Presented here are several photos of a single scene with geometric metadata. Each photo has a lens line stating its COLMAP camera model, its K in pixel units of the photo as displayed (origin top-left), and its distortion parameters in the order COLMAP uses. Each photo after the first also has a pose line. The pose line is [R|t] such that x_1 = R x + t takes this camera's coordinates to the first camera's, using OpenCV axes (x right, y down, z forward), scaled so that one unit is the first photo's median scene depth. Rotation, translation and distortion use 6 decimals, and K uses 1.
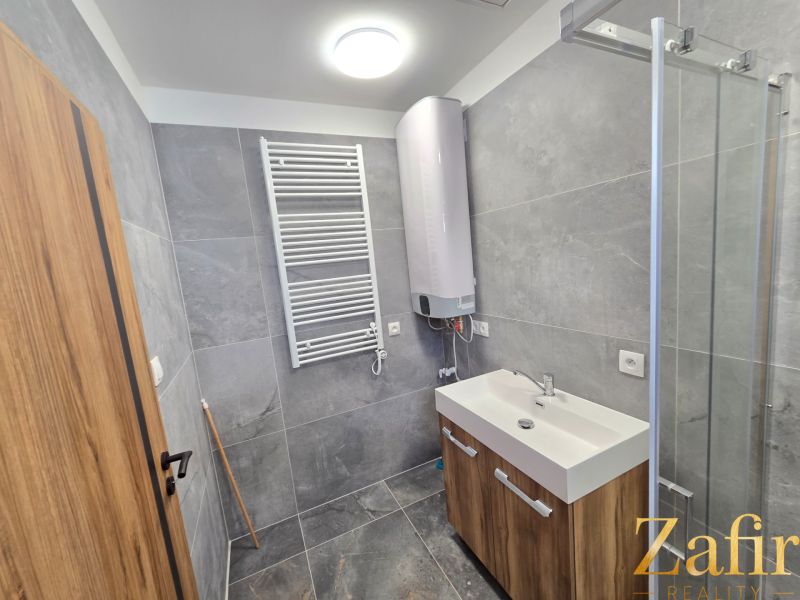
lens RADIAL K [[327.3, 0, 401.1], [0, 327.3, 301.6], [0, 0, 1]] dist [-0.011734, -0.000426]
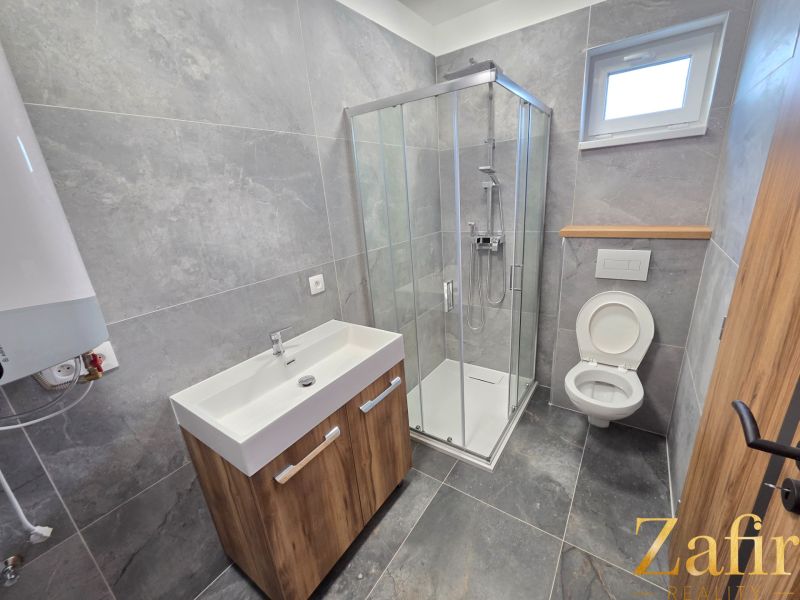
lens RADIAL K [[327.3, 0, 402.0], [0, 327.3, 300.3], [0, 0, 1]] dist [-0.011734, -0.000426]
pose [[-0.500546, -0.142945, 0.853827, -0.510842], [0.227278, 0.929980, 0.288933, -0.046555], [-0.835343, 0.338680, -0.433010, 1.094101]]
